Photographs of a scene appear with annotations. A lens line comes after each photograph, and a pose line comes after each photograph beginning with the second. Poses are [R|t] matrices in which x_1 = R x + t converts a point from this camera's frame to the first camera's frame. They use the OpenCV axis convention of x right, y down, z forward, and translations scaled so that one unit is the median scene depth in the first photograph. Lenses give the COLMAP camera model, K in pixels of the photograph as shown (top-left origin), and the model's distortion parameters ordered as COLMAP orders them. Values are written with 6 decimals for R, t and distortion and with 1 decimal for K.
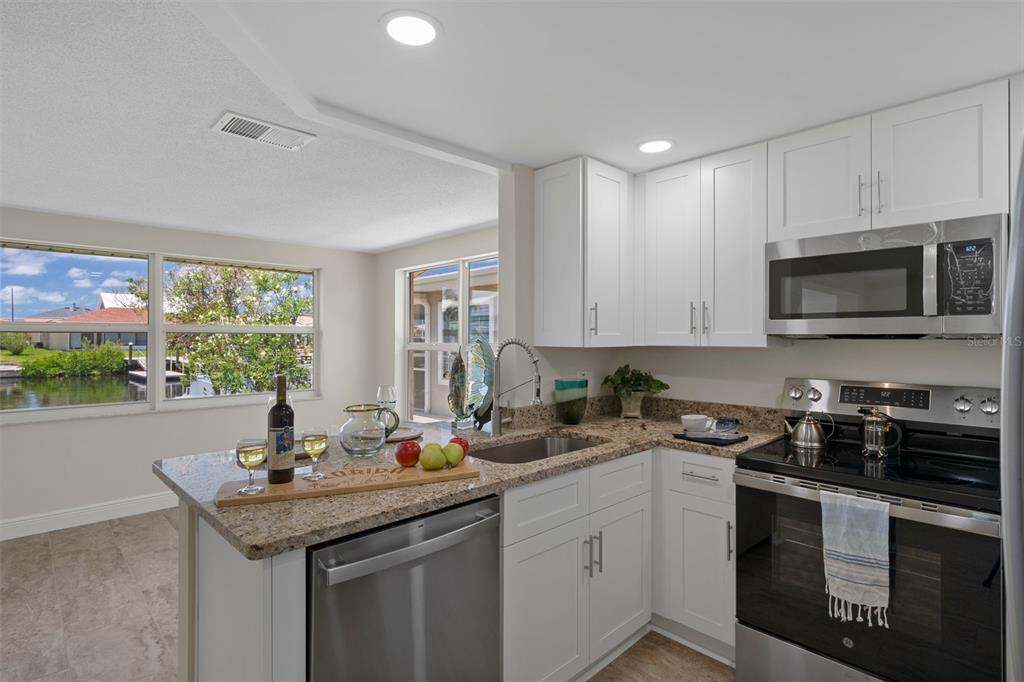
lens RADIAL K [[515.1, 0, 513.3], [0, 515.1, 339.1], [0, 0, 1]] dist [-0.001686, -0.000314]
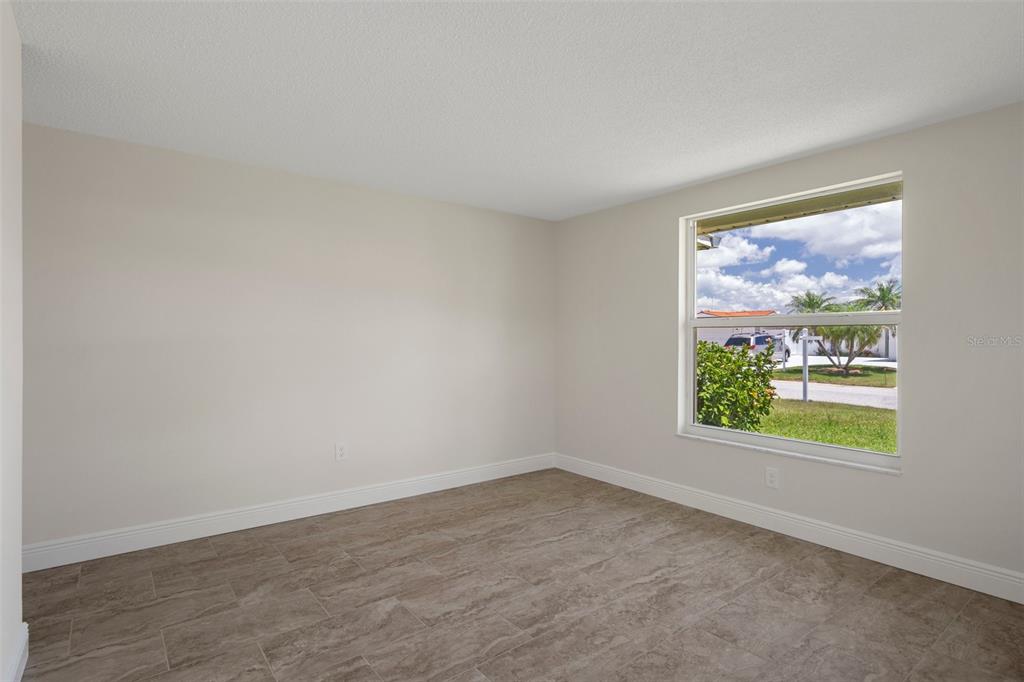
lens RADIAL K [[515.1, 0, 513.1], [0, 515.1, 338.0], [0, 0, 1]] dist [-0.001686, -0.000314]
pose [[-0.091609, 0.015259, -0.995678, 0.472662], [-0.003855, 0.999870, 0.015678, 0.023665], [0.995788, 0.005274, -0.091538, 0.728142]]
